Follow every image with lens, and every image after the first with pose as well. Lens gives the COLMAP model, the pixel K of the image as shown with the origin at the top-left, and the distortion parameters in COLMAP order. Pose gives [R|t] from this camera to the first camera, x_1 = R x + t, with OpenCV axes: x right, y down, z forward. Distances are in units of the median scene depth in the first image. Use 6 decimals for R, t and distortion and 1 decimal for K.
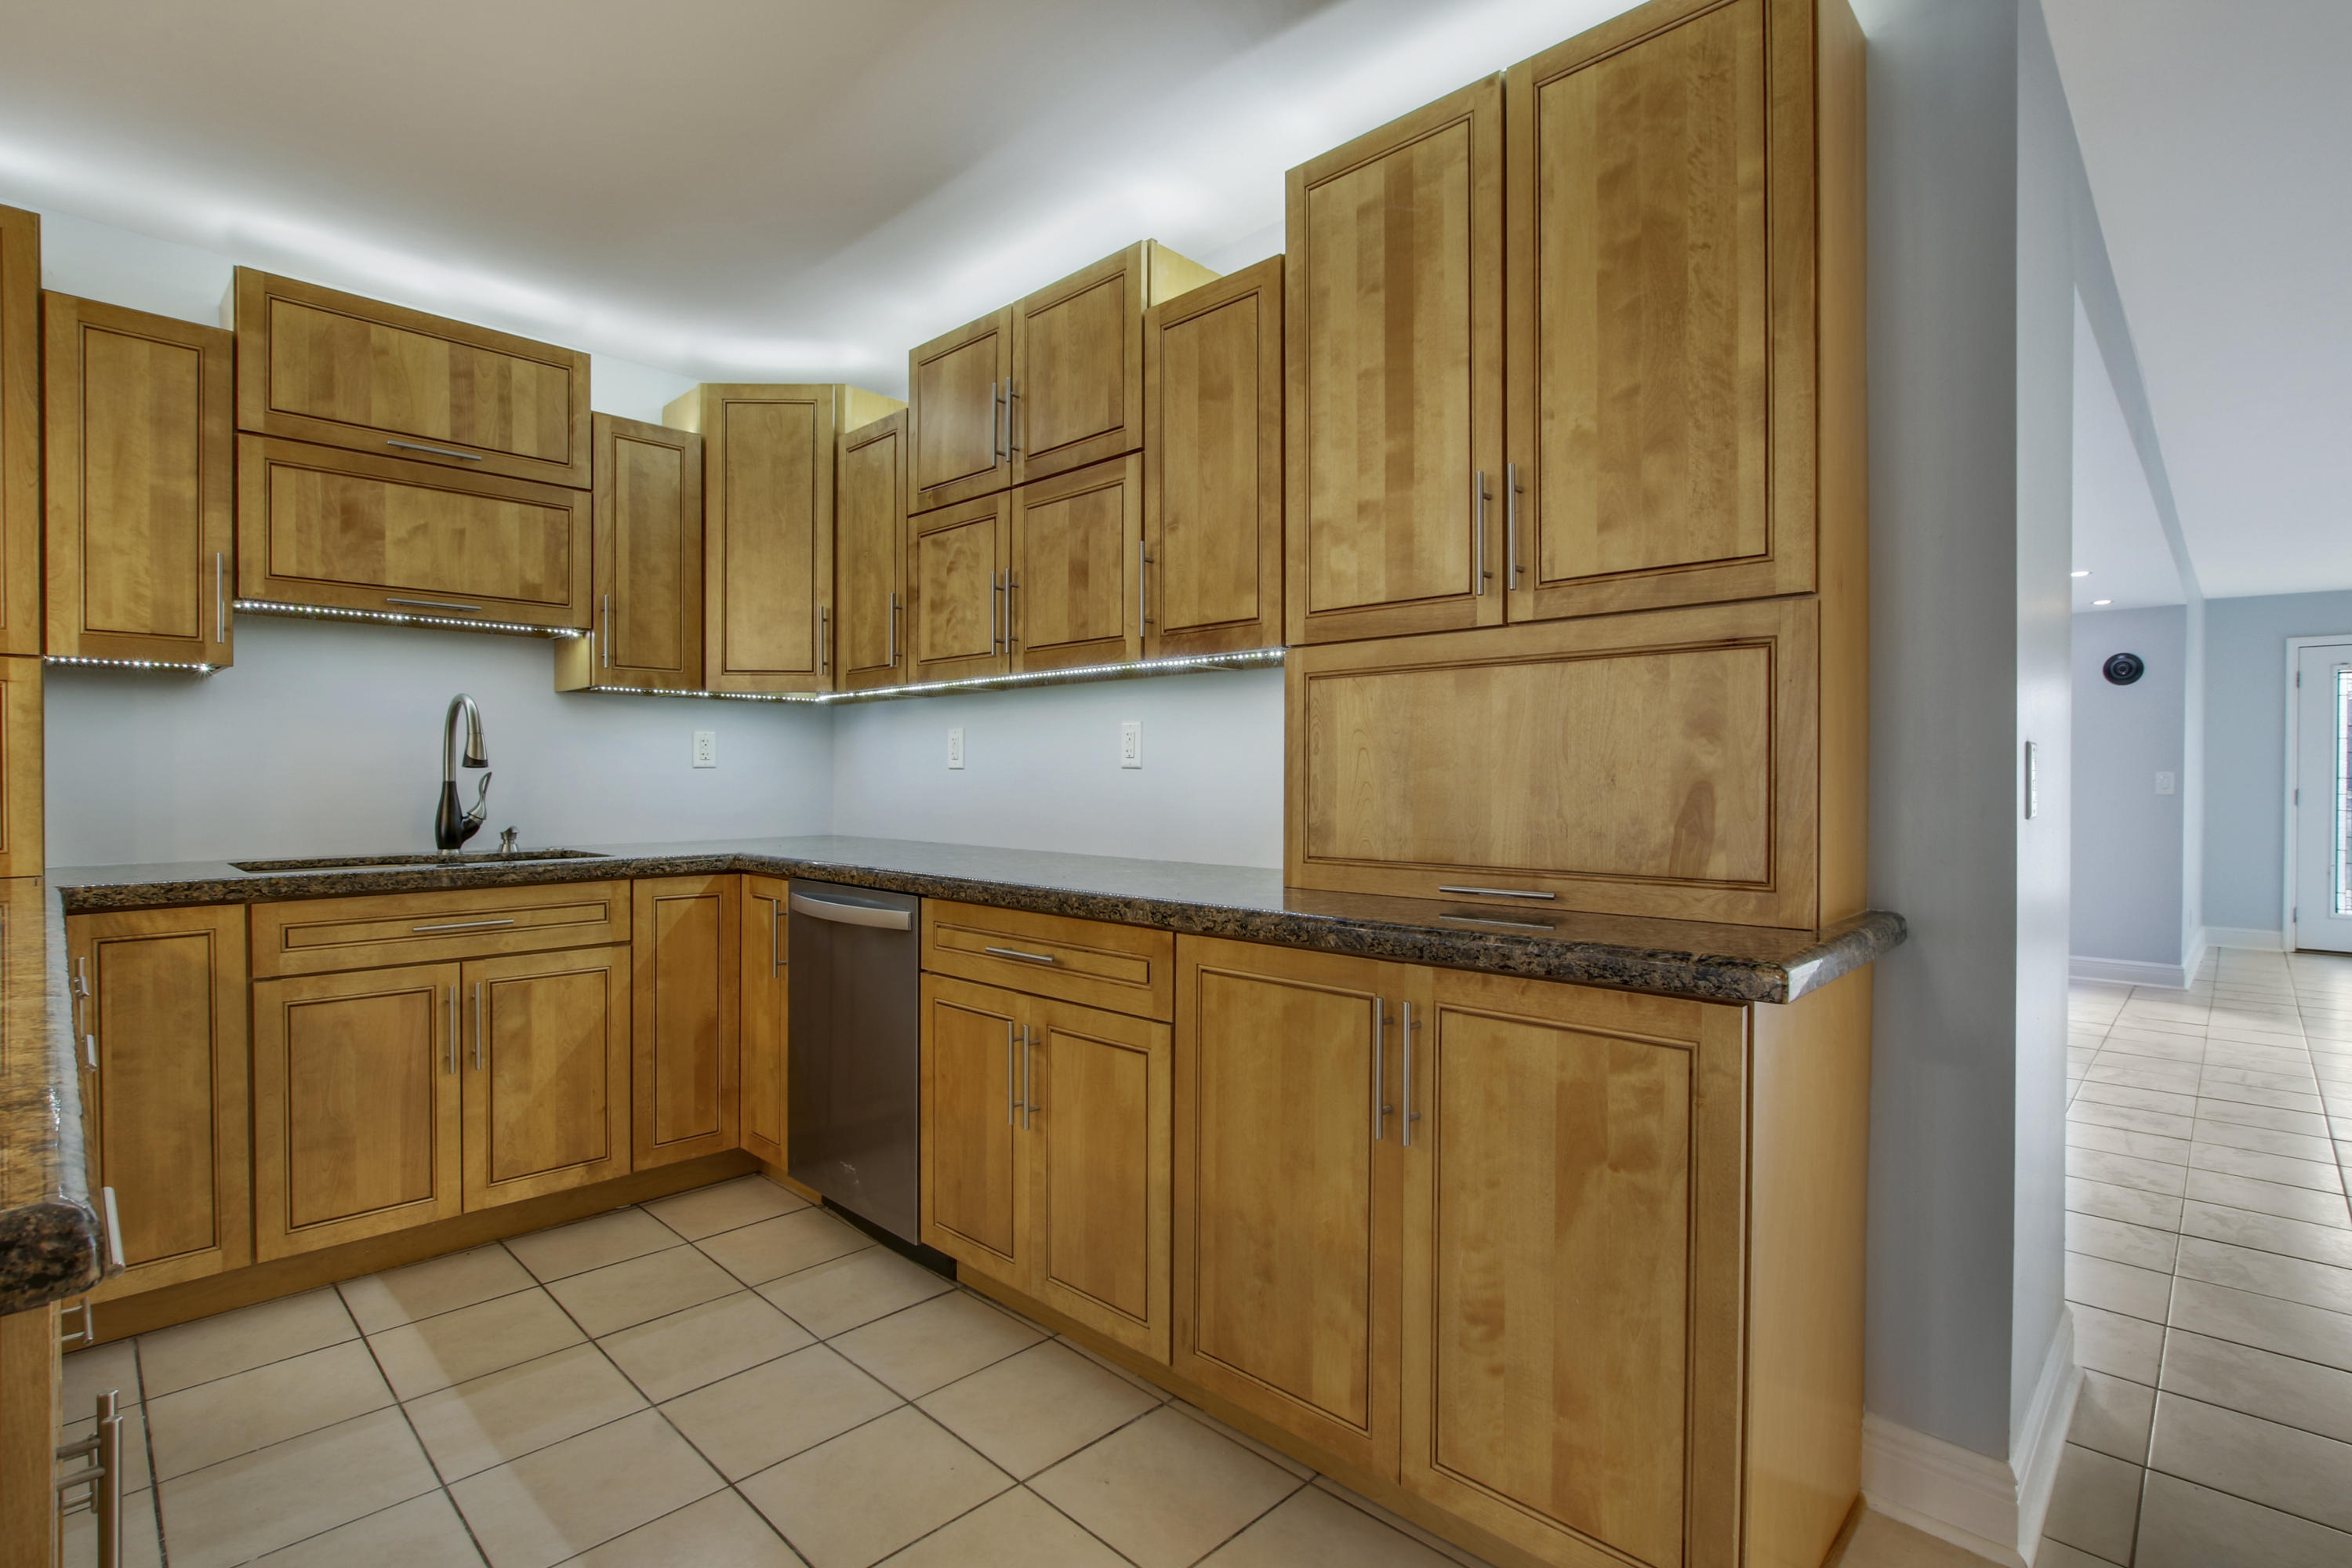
lens RADIAL K [[1123.7, 0, 1172.9], [0, 1123.7, 787.7], [0, 0, 1]] dist [-0.018895, 0.000456]
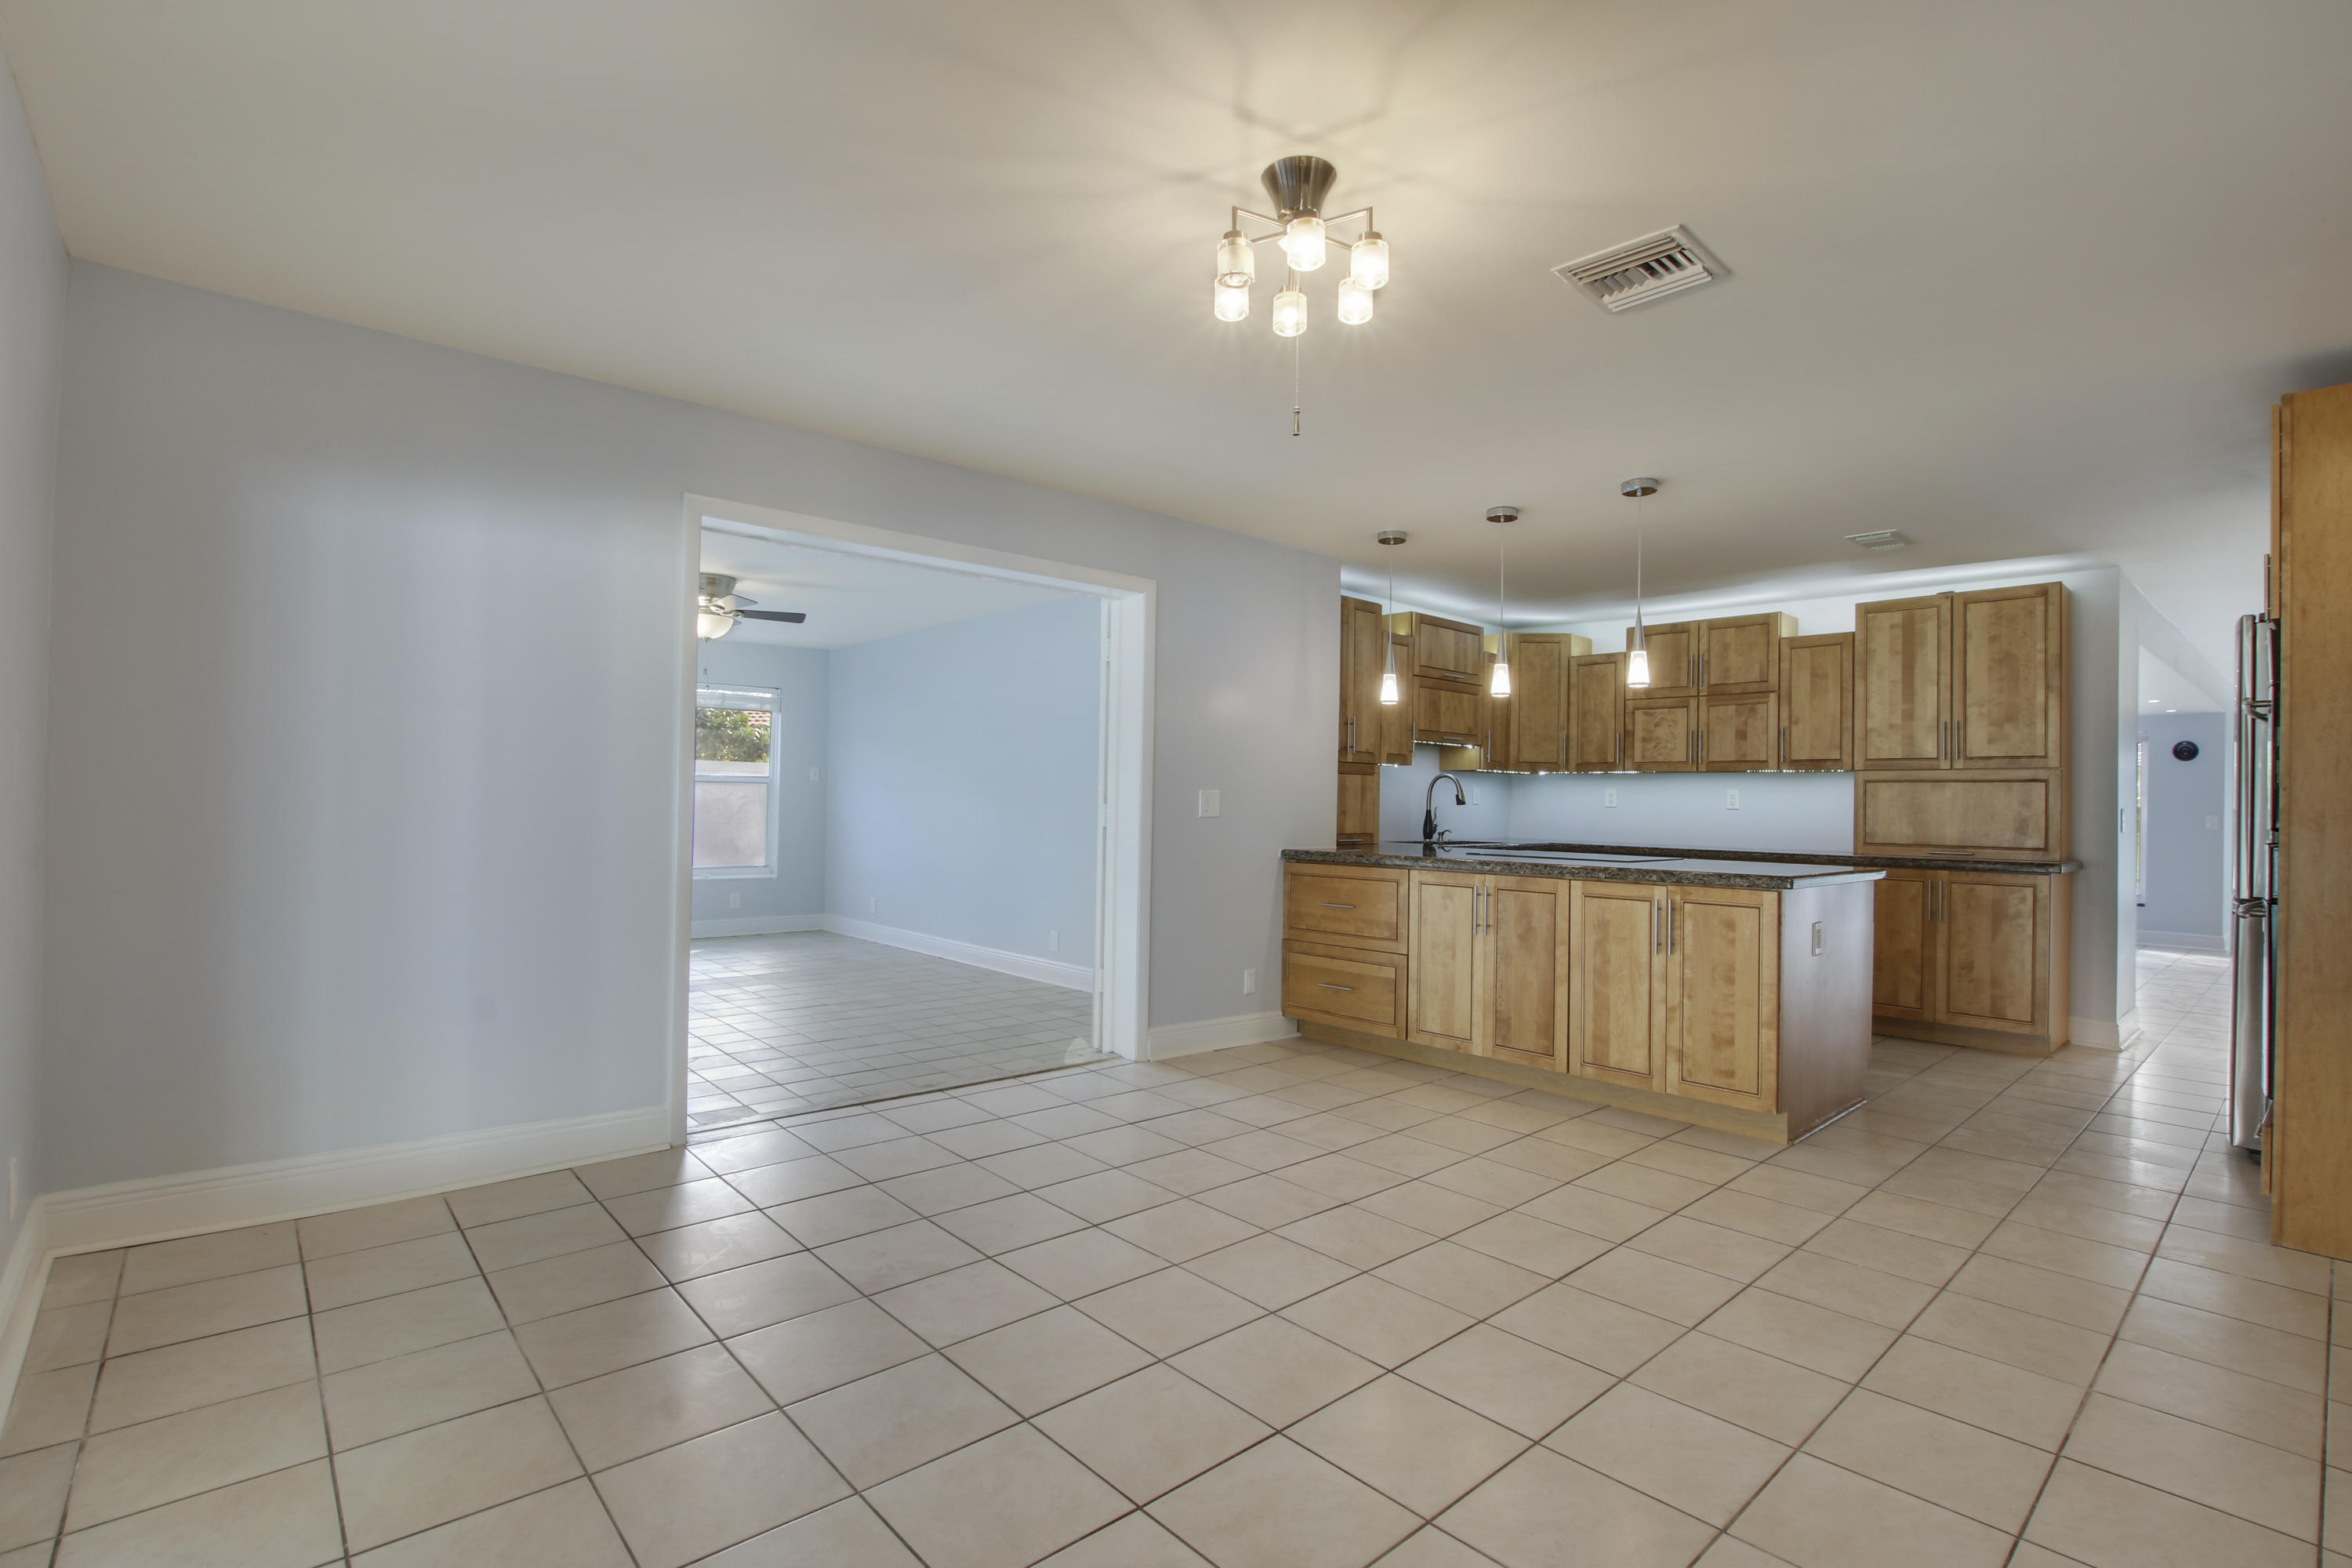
lens RADIAL K [[1093.1, 0, 1182.0], [0, 1093.1, 791.2], [0, 0, 1]] dist [-0.019967, -0.000003]
pose [[0.997804, 0.012035, -0.065134, -1.242017], [-0.013163, 0.999770, -0.016907, -0.001339], [0.064916, 0.017727, 0.997733, -1.627875]]
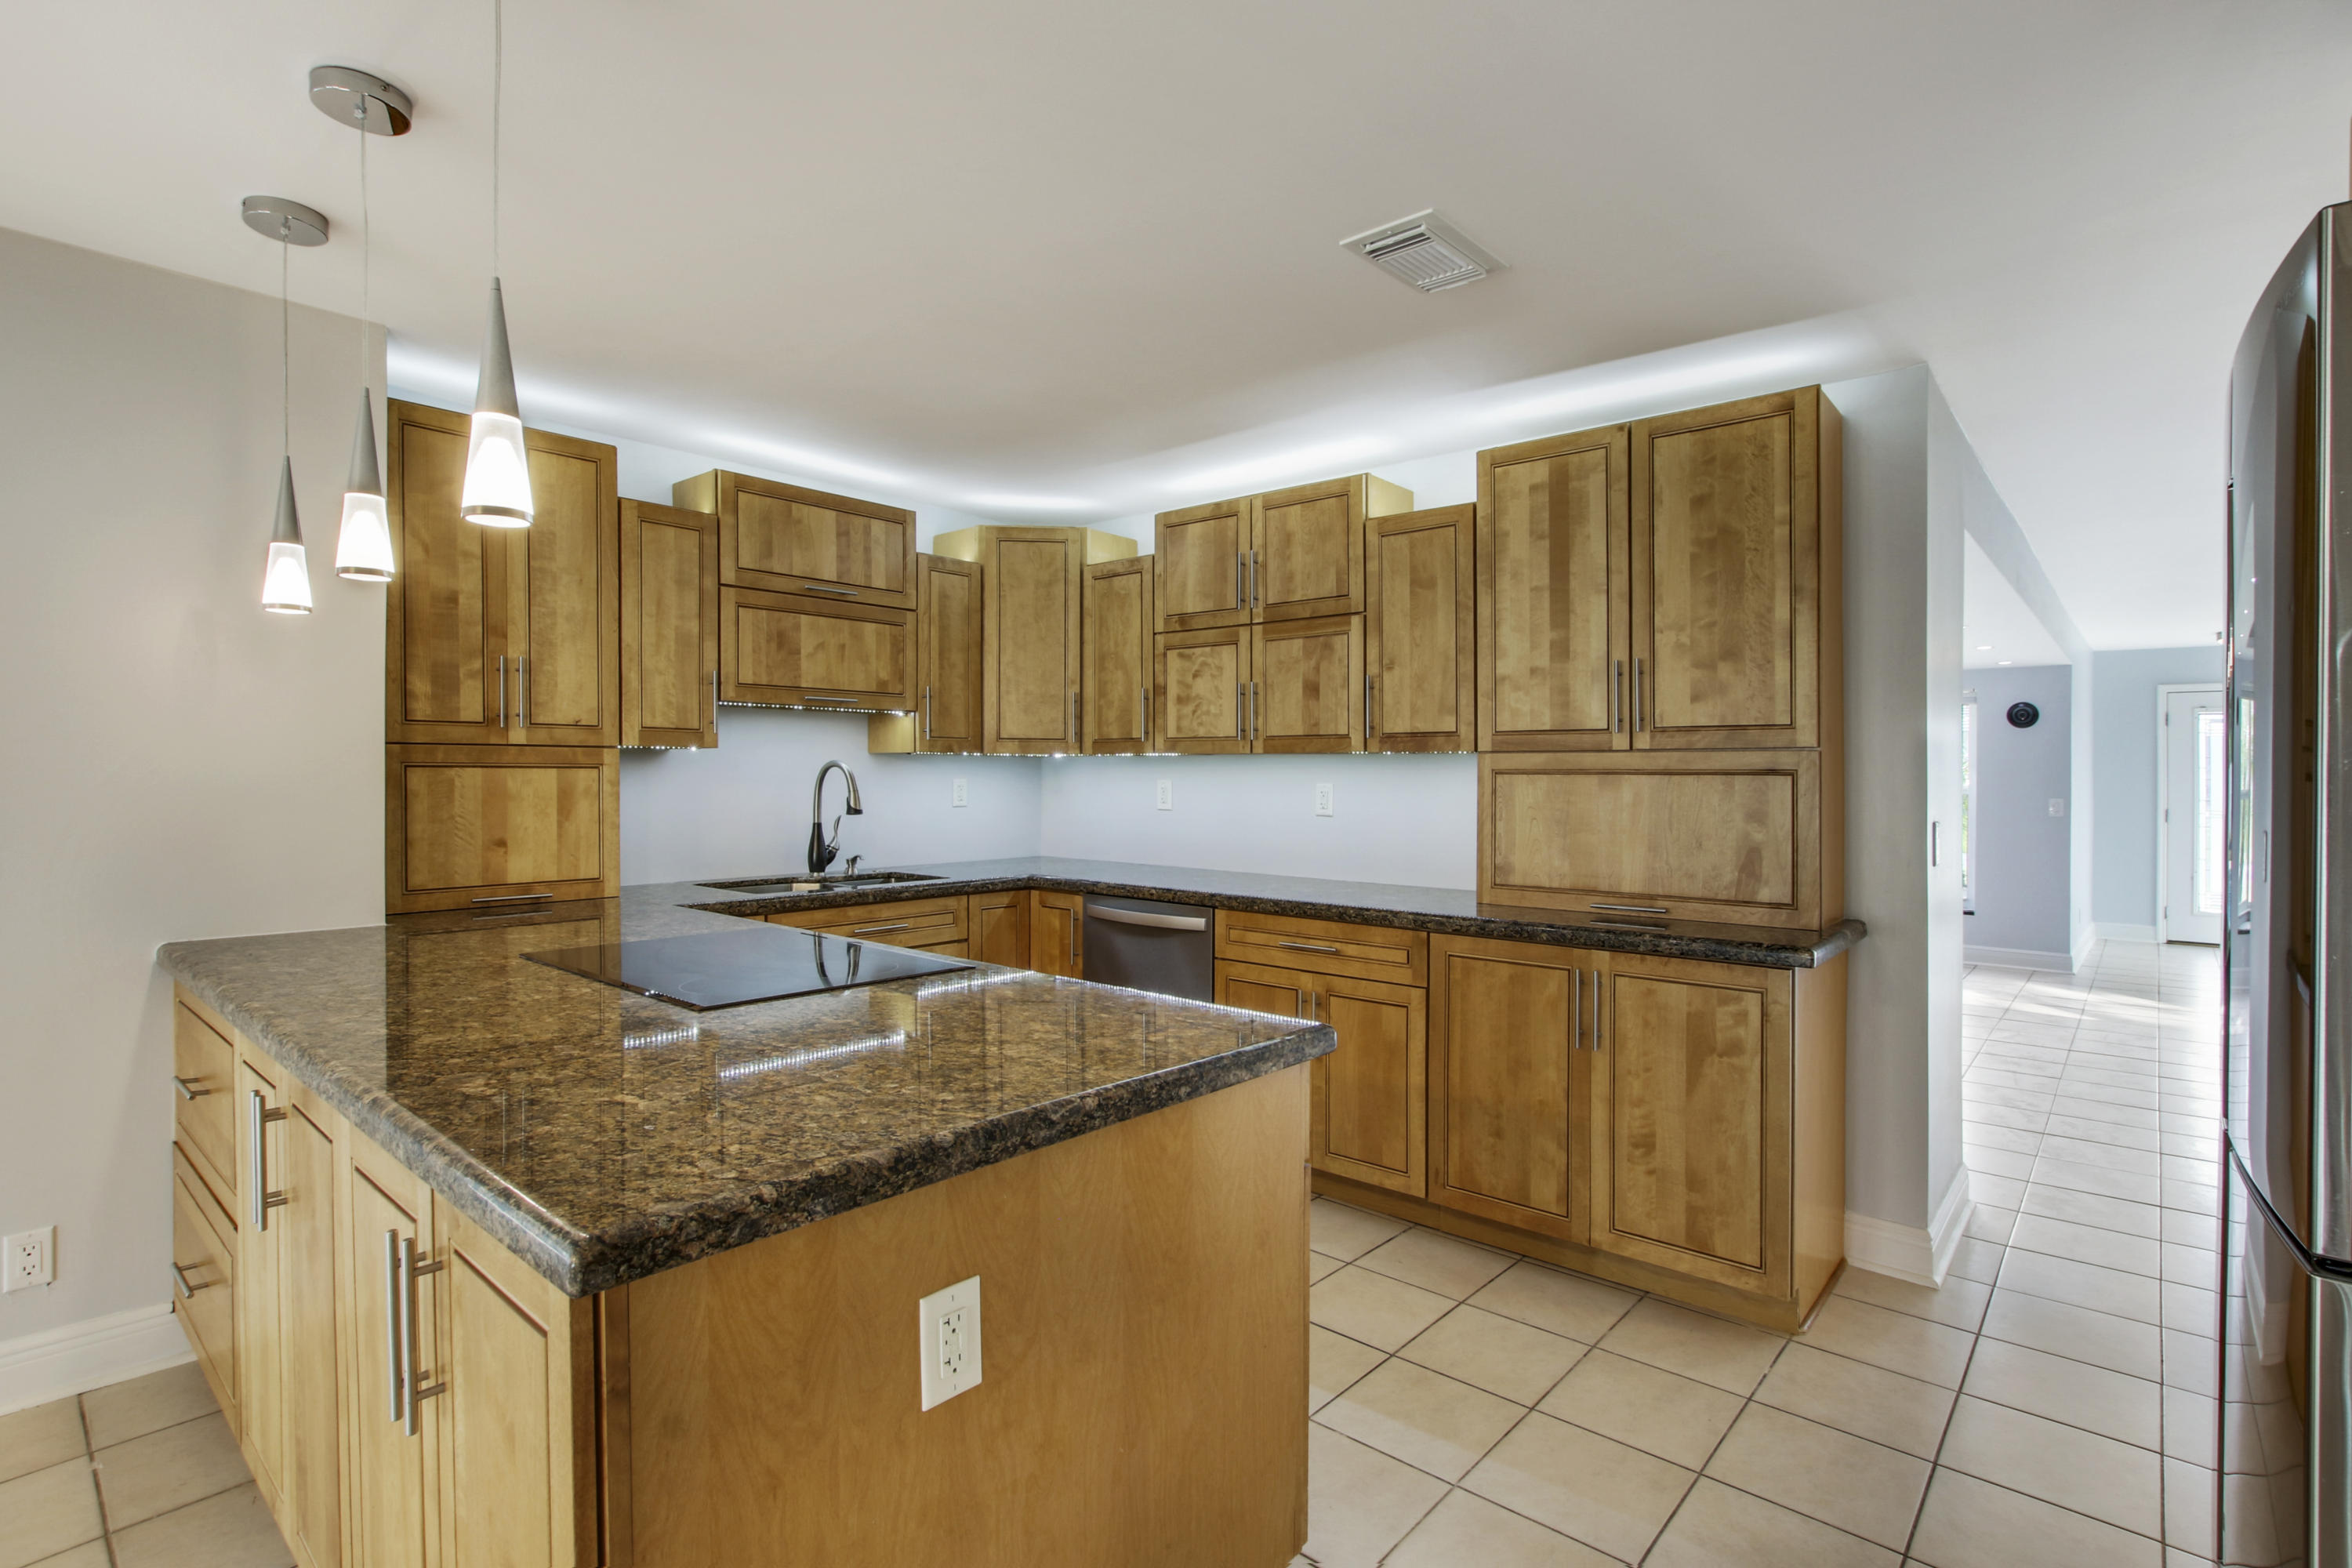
lens RADIAL K [[1141.9, 0, 1135.8], [0, 1141.9, 764.4], [0, 0, 1]] dist [-0.012987, 0.000074]
pose [[0.999593, 0.000986, 0.028514, -0.369915], [-0.000614, 0.999915, -0.013060, -0.074322], [-0.028524, 0.013037, 0.999508, -0.516353]]
